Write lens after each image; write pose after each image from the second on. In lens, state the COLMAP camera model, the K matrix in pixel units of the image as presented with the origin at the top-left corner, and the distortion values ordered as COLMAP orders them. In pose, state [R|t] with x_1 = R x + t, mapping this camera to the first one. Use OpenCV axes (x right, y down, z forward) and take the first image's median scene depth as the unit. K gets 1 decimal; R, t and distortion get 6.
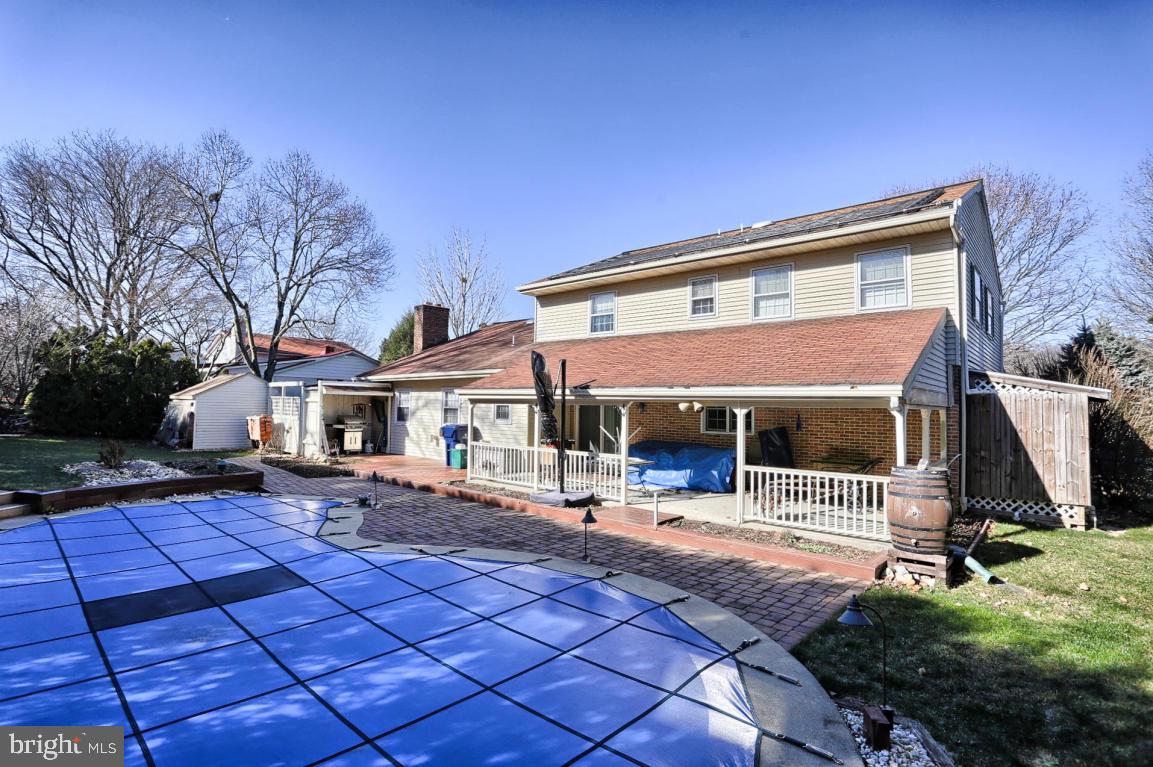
lens RADIAL K [[562.4, 0, 589.1], [0, 562.4, 396.4], [0, 0, 1]] dist [-0.044476, 0.000552]
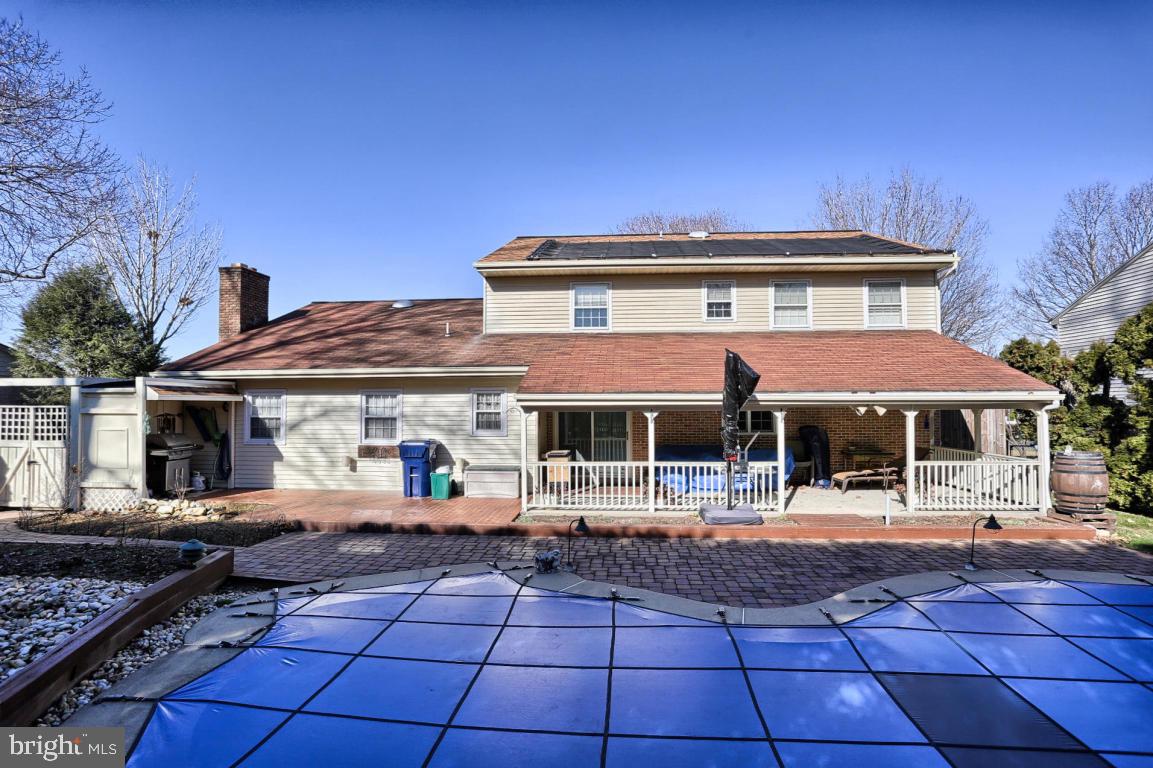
lens RADIAL K [[562.4, 0, 589.1], [0, 562.4, 396.9], [0, 0, 1]] dist [-0.044476, 0.000552]
pose [[0.795156, -0.007873, 0.606354, -0.519944], [0.005037, 0.999967, 0.006378, -0.009880], [-0.606385, -0.002017, 0.795169, 0.293546]]
